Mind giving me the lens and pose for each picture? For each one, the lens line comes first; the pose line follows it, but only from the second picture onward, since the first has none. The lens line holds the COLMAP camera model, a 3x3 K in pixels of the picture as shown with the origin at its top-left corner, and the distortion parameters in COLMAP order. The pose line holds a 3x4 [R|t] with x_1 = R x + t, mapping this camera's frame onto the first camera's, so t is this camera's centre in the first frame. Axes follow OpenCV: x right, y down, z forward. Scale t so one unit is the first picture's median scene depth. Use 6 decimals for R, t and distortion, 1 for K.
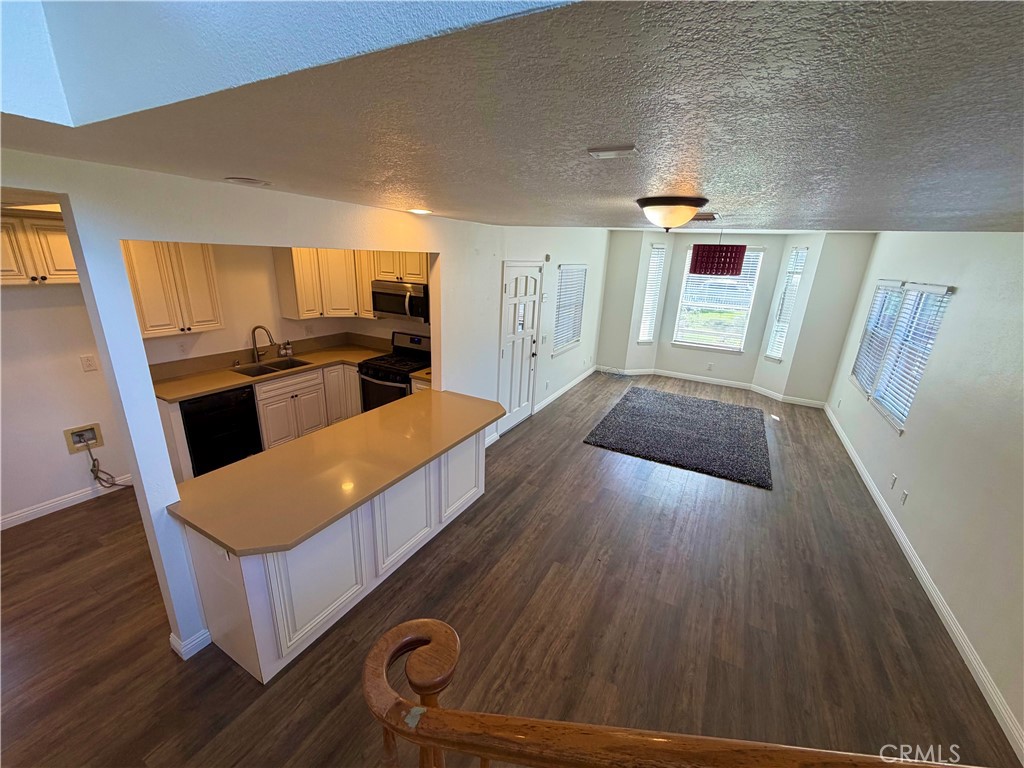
lens RADIAL K [[411.5, 0, 513.2], [0, 411.5, 384.8], [0, 0, 1]] dist [-0.000933, 0.000699]
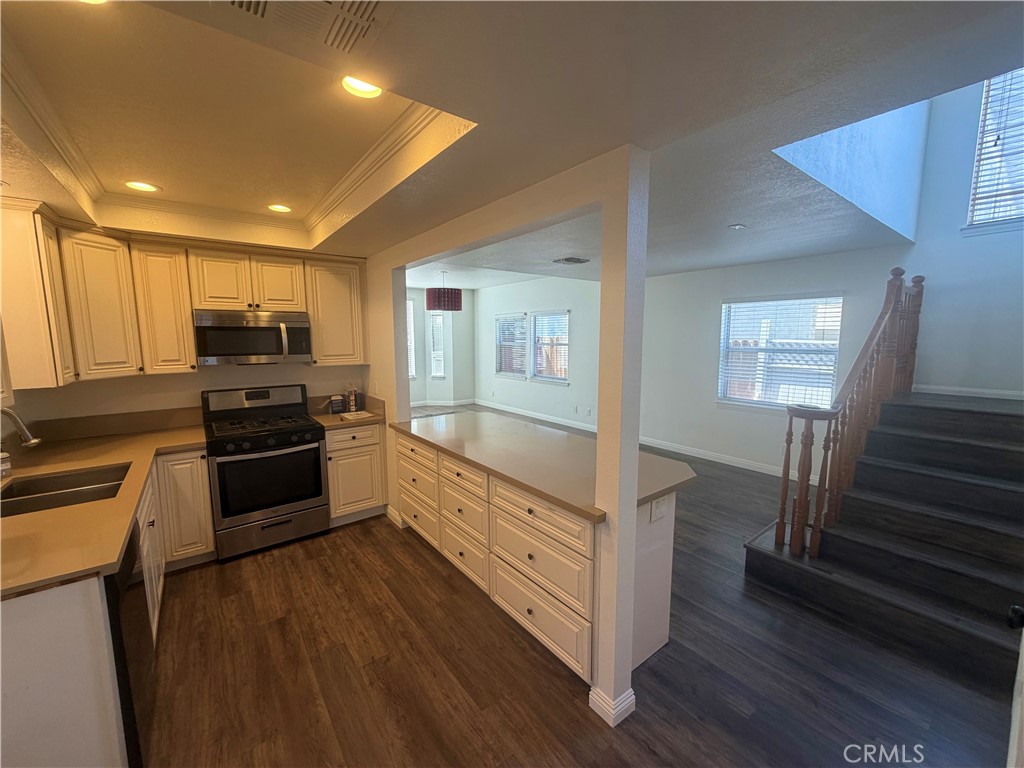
lens RADIAL K [[411.5, 0, 513.2], [0, 411.5, 384.6], [0, 0, 1]] dist [-0.000933, 0.000699]
pose [[0.411556, -0.158423, 0.897510, -0.718179], [0.295041, 0.954905, 0.033263, -0.019887], [-0.862306, 0.251113, 0.439739, 0.322368]]
